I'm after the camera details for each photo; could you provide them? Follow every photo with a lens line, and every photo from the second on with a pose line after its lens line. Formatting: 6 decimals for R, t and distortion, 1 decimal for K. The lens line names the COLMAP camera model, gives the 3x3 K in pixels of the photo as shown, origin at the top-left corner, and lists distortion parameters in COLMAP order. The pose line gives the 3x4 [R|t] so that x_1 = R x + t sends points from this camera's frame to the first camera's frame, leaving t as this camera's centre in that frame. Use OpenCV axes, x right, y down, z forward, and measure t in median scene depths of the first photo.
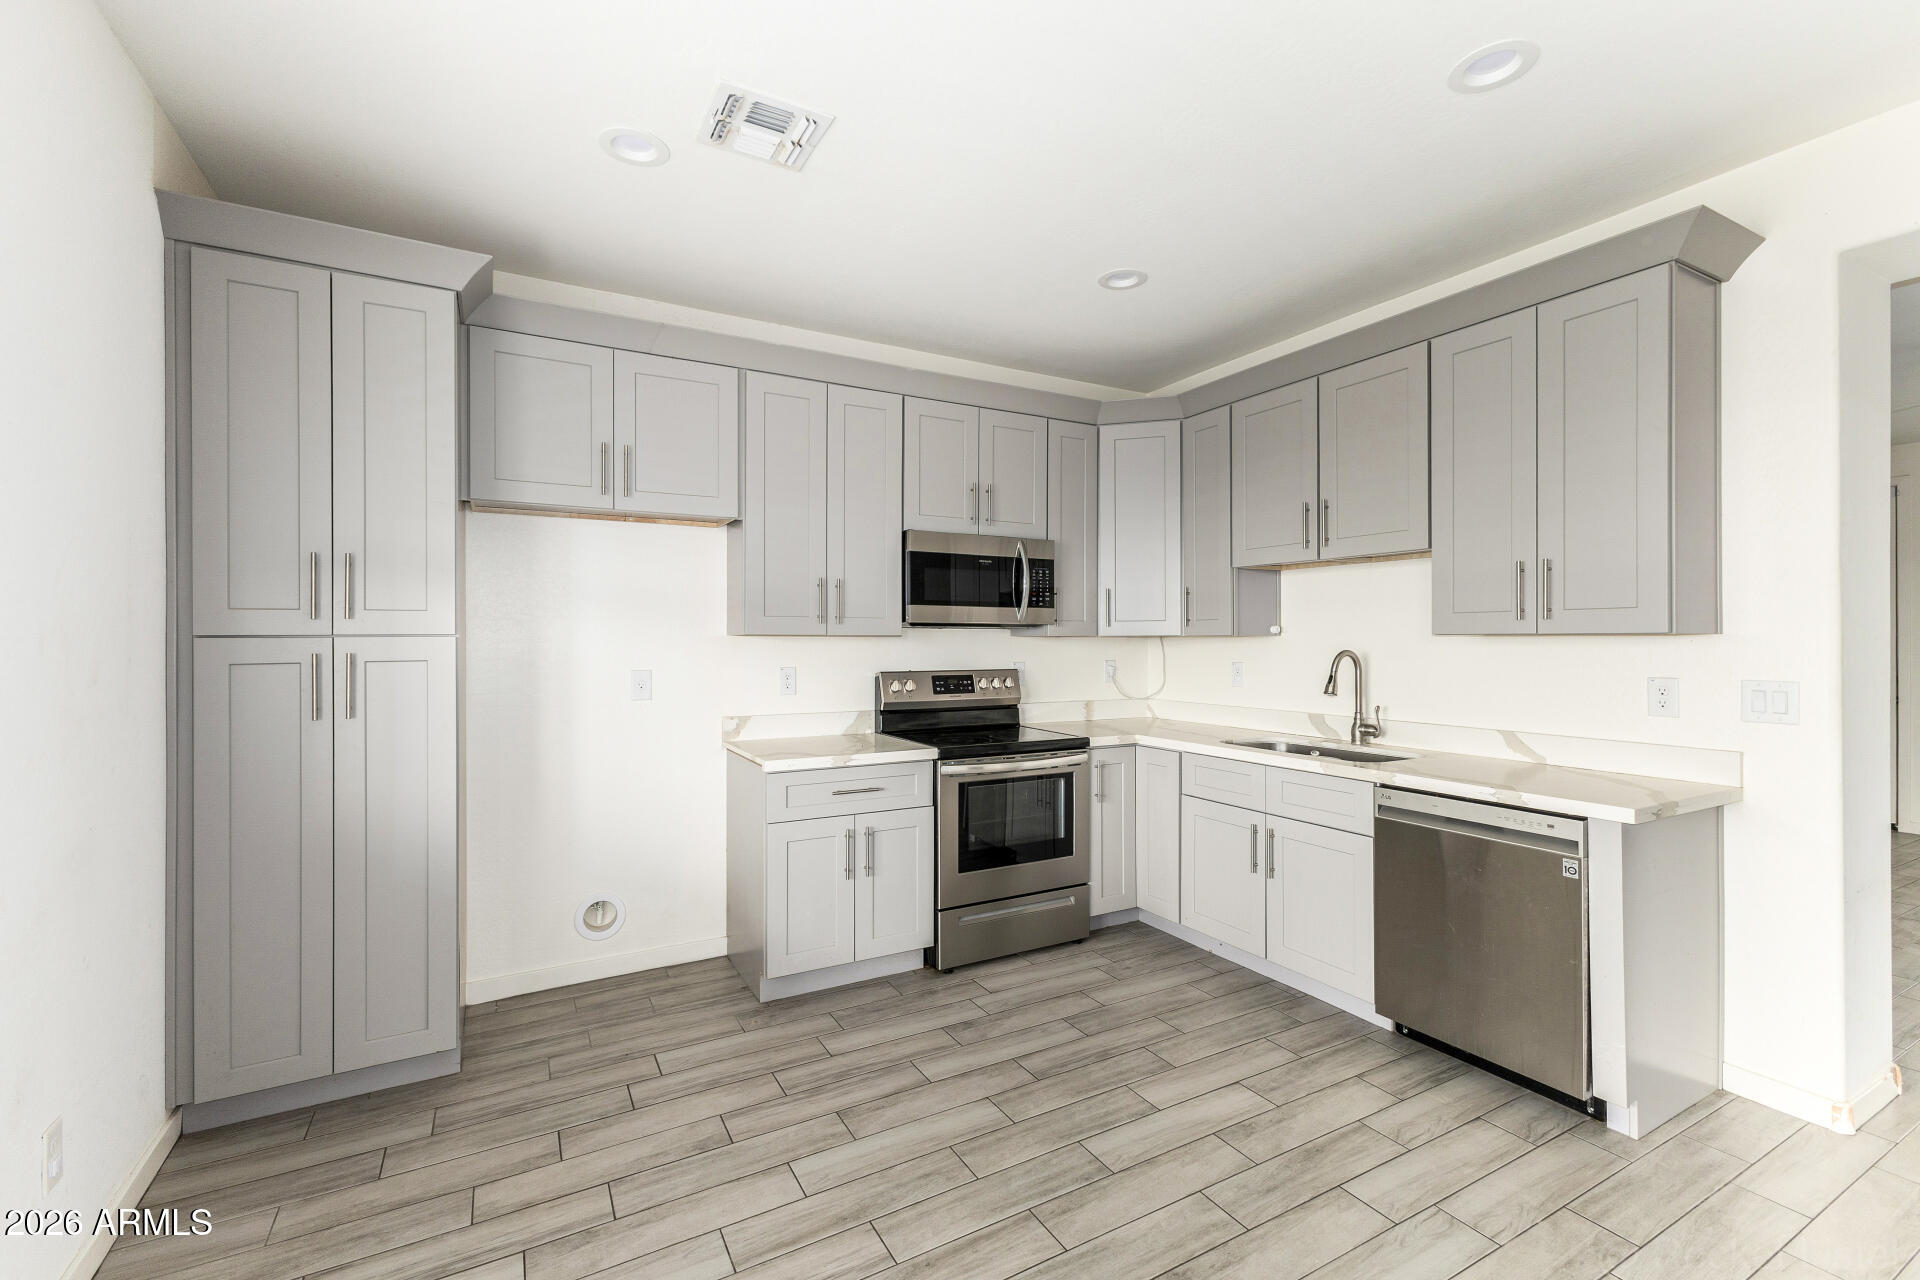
lens RADIAL K [[826.5, 0, 961.7], [0, 826.5, 635.2], [0, 0, 1]] dist [0.001864, 0.000116]
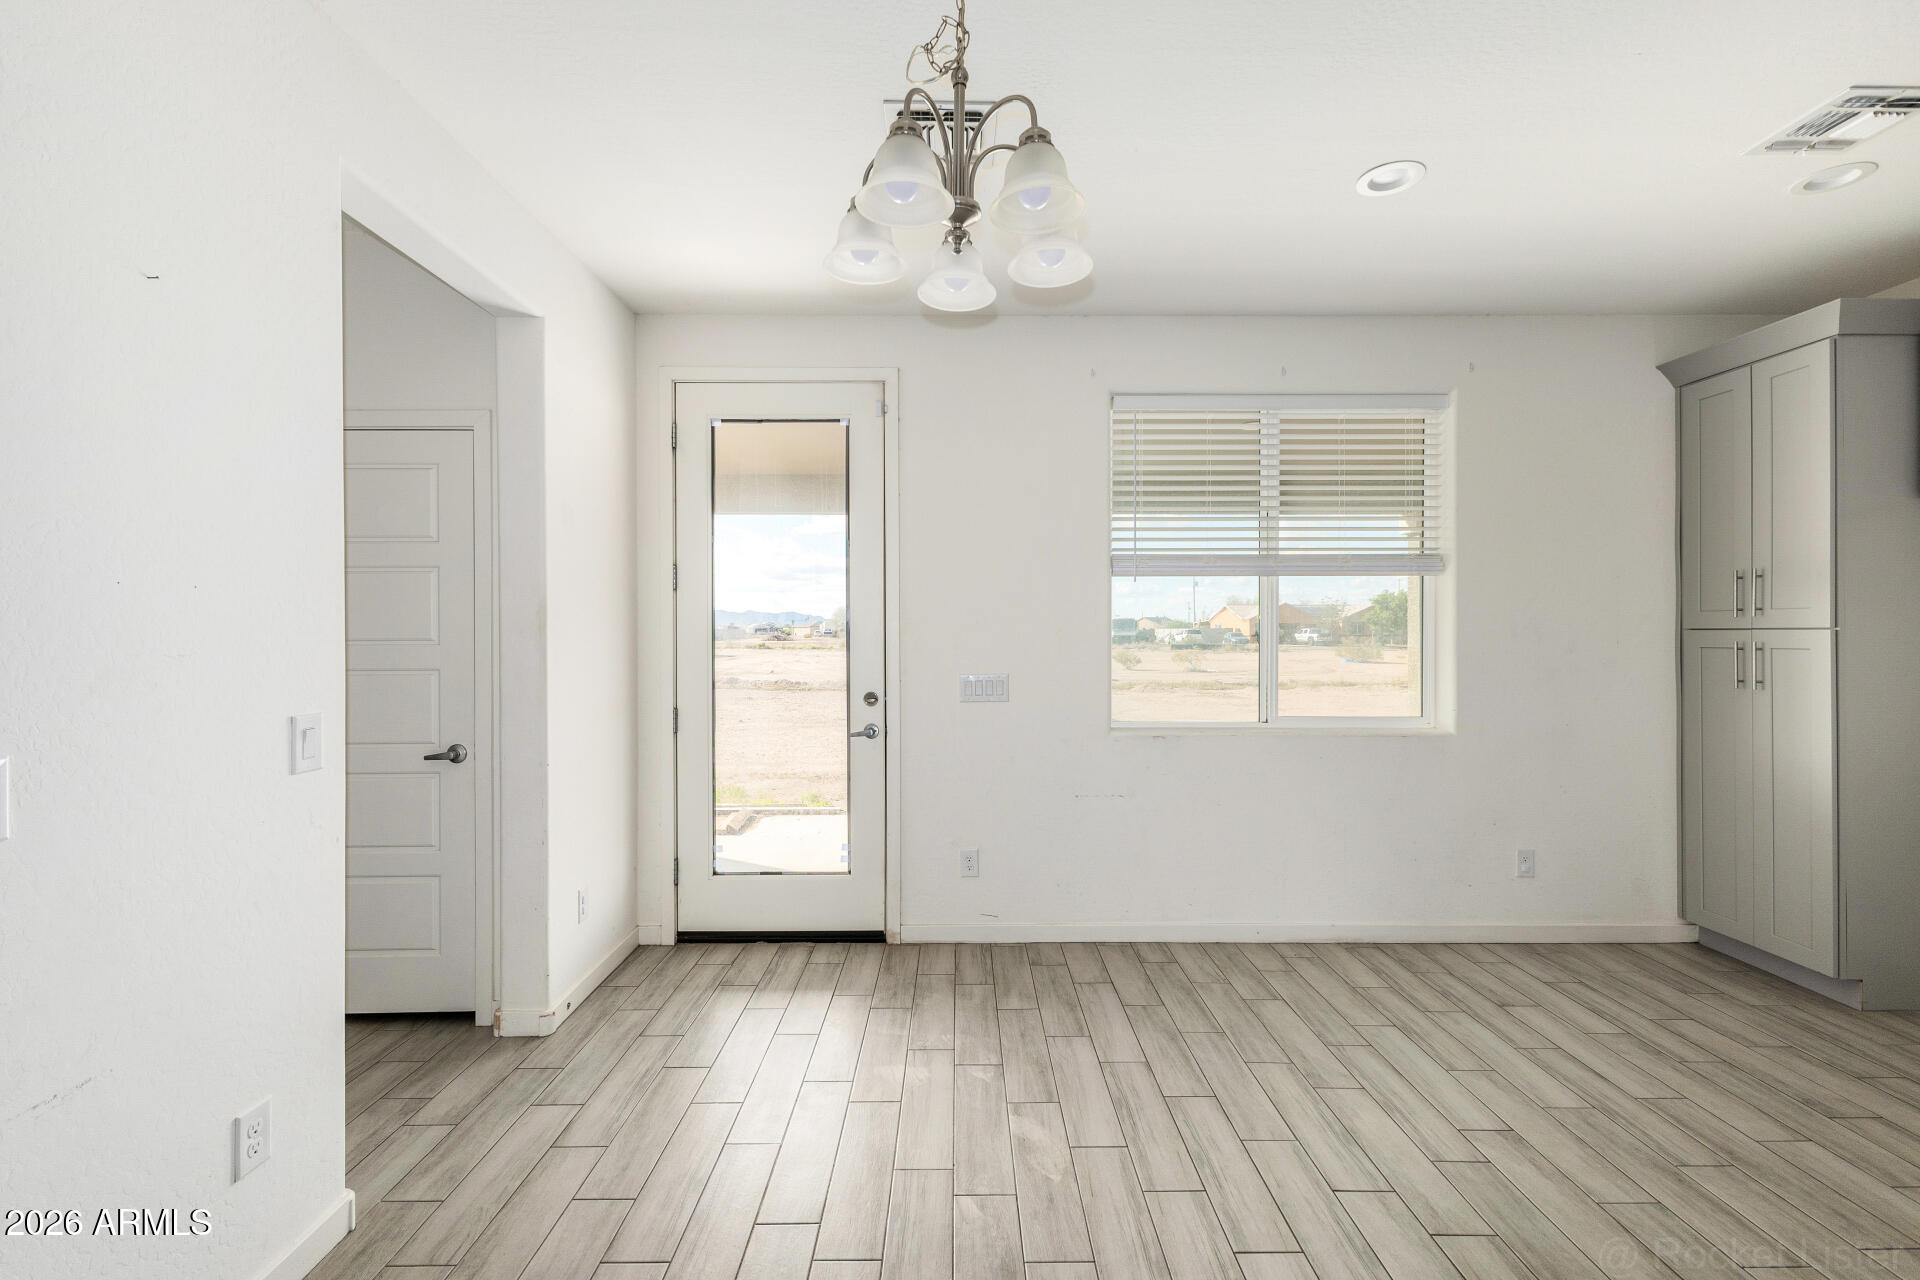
lens RADIAL K [[800.2, 0, 965.2], [0, 800.2, 631.5], [0, 0, 1]] dist [0.000000, 0.000216]
pose [[-0.489333, 0.002047, -0.872095, 0.723956], [0.009230, 0.999953, -0.002831, -0.002754], [0.872048, -0.009435, -0.489329, 0.352331]]
